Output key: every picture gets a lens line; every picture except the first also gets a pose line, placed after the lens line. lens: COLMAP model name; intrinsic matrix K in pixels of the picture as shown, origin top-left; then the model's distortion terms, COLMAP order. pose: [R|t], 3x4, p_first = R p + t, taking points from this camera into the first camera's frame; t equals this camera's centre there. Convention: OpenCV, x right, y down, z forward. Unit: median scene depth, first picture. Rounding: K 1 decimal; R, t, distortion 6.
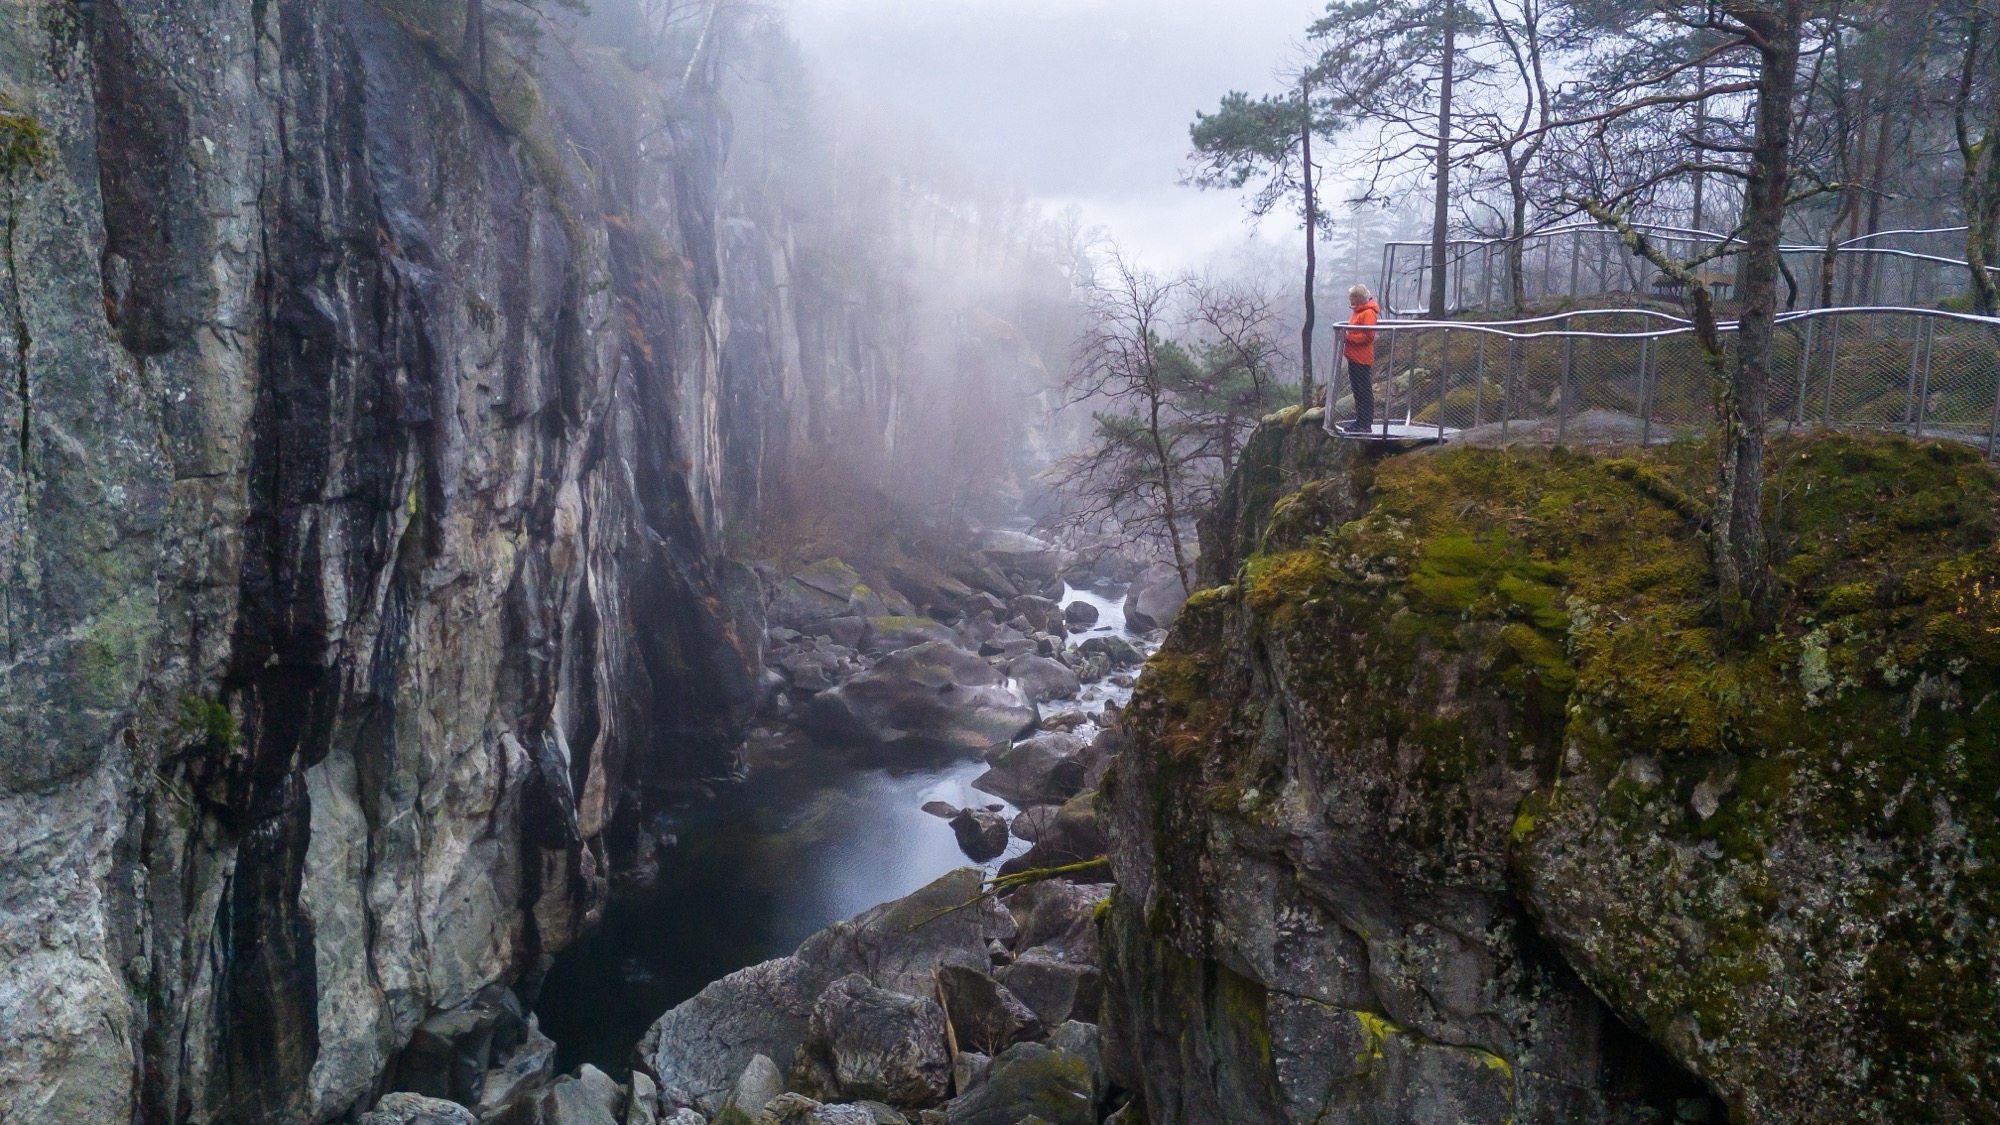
lens RADIAL K [[1465.9, 0, 1011.9], [0, 1465.9, 572.6], [0, 0, 1]] dist [0.062640, -0.055613]
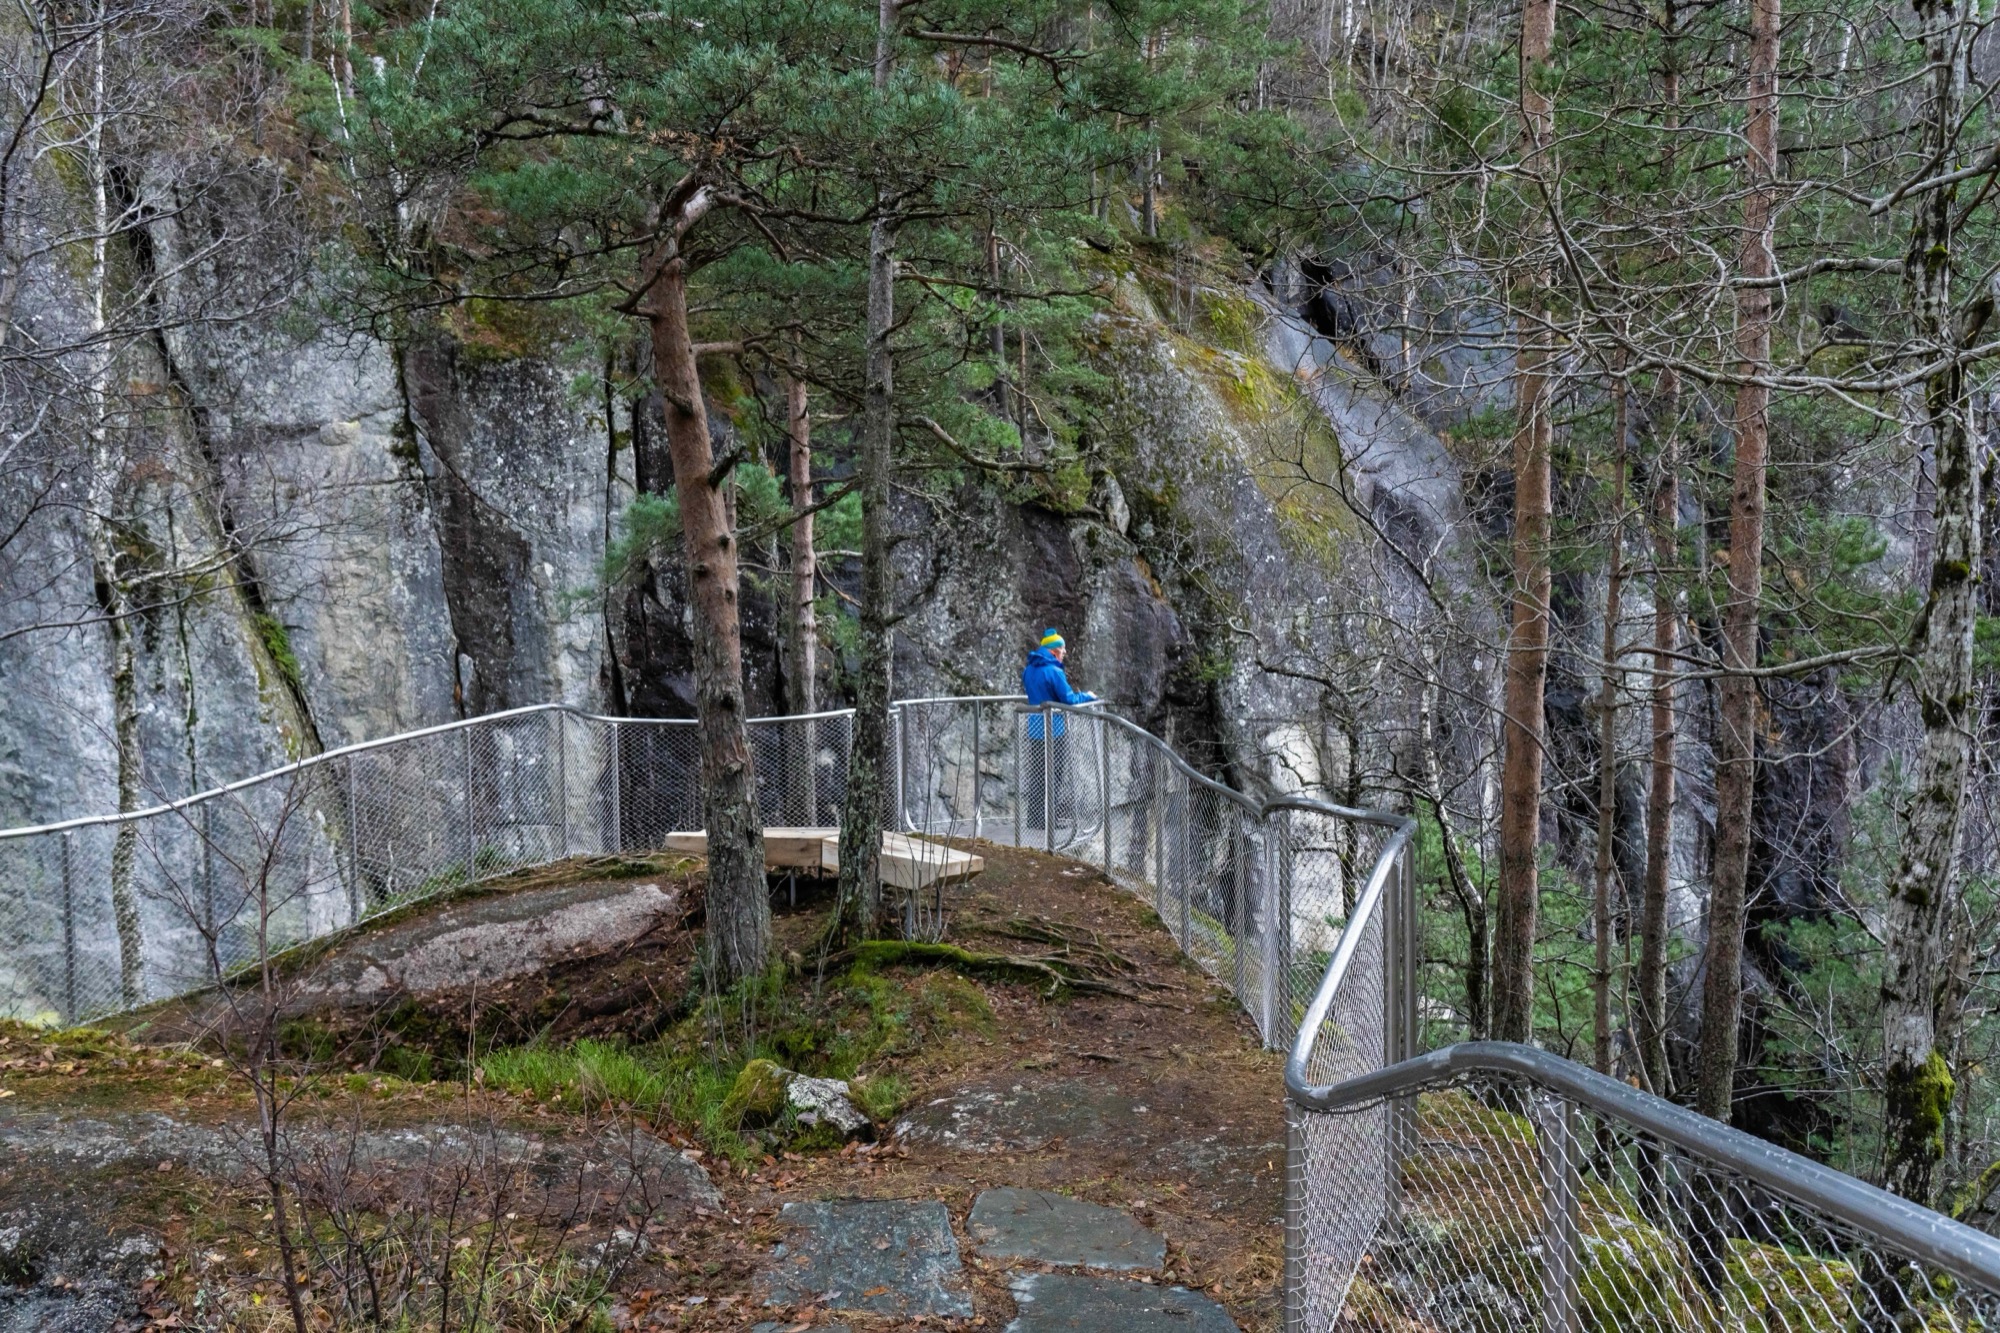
lens RADIAL K [[1525.5, 0, 994.8], [0, 1525.5, 666.5], [0, 0, 1]] dist [0.001840, 0.000349]
pose [[0.382717, 0.042968, -0.922866, 0.762625], [-0.182688, 0.982713, -0.030008, -0.220724], [0.905623, 0.180081, 0.383951, 0.803595]]
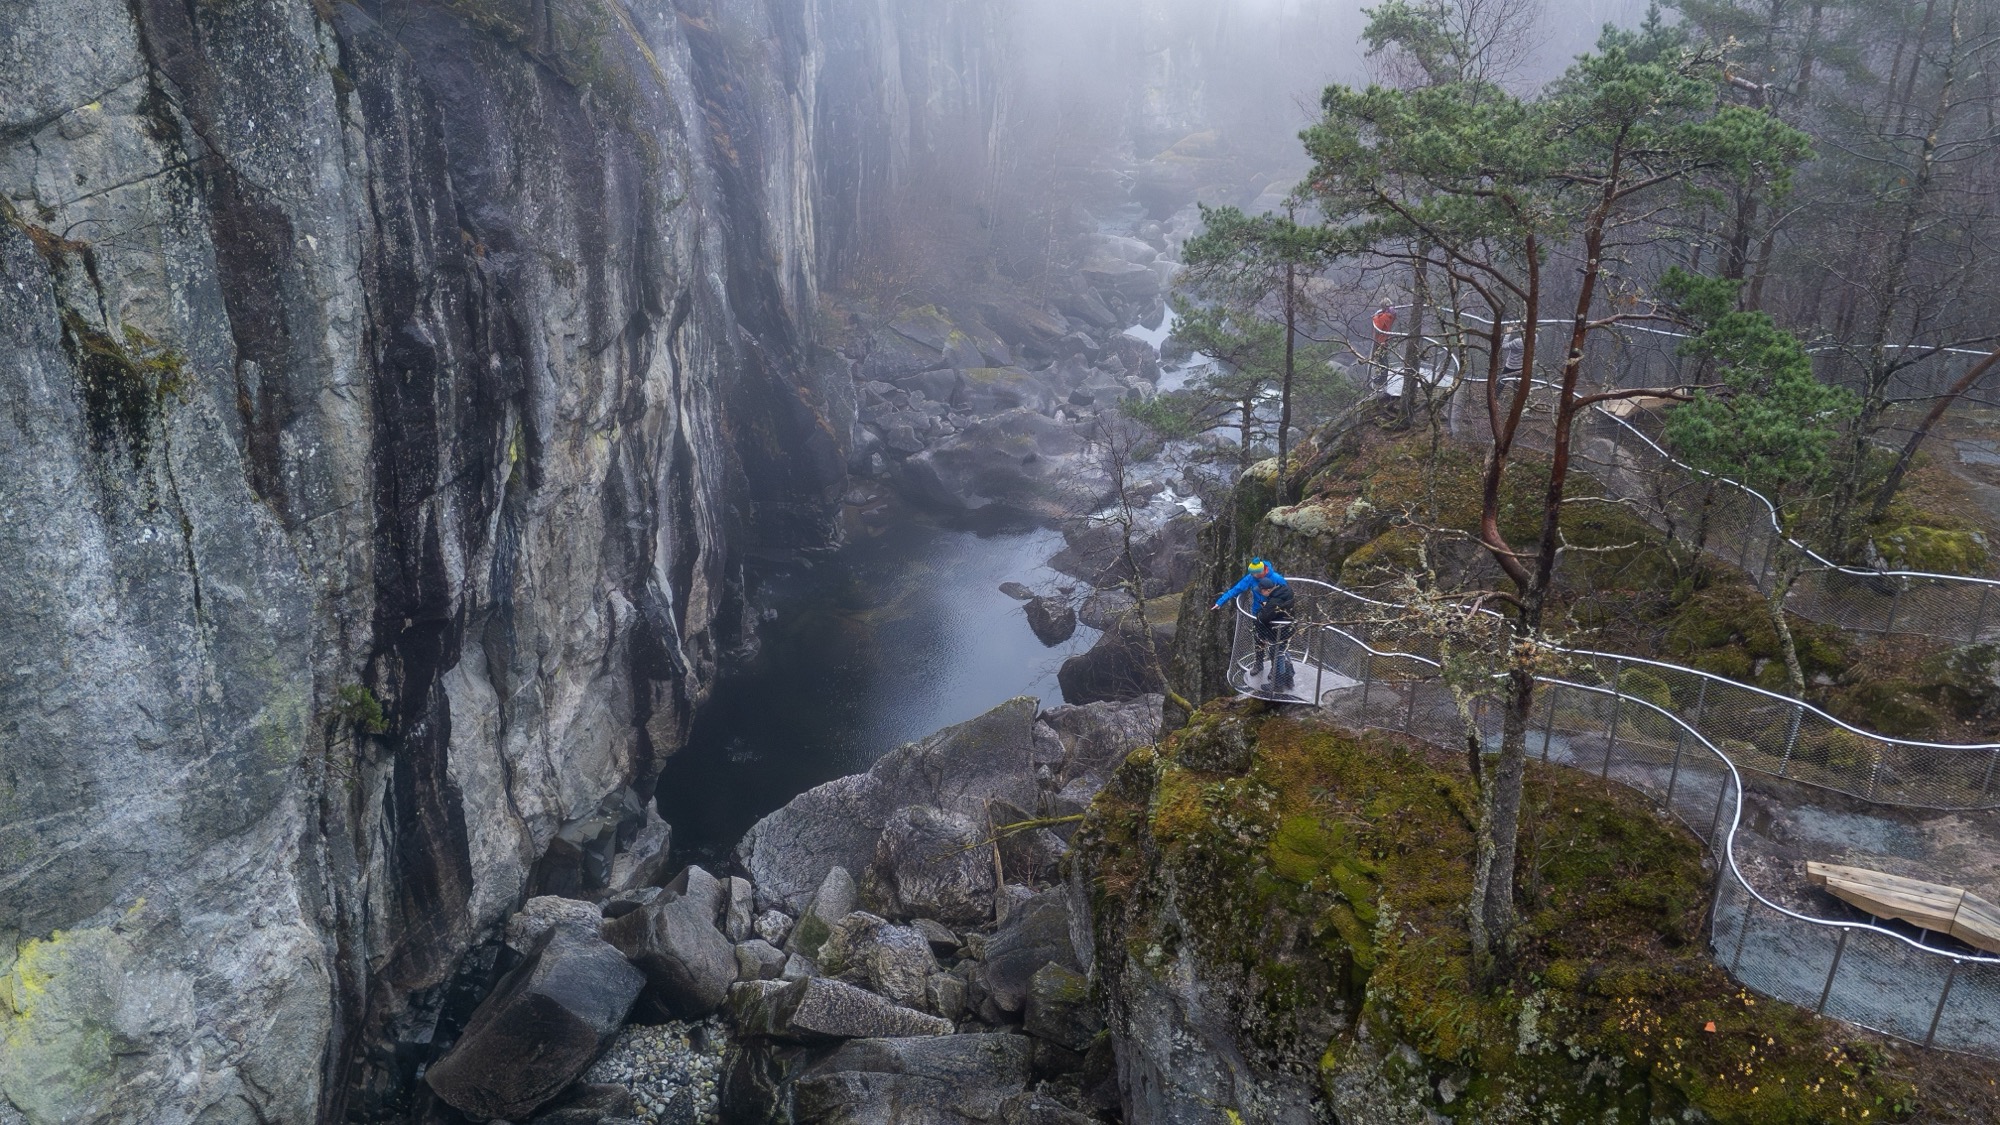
lens RADIAL K [[1465.9, 0, 1011.6], [0, 1465.9, 572.6], [0, 0, 1]] dist [0.062640, -0.055613]
pose [[0.996276, 0.035211, -0.078698, 0.083122], [-0.014387, 0.967901, 0.250919, -0.312855], [0.085007, -0.248853, 0.964804, -0.100468]]
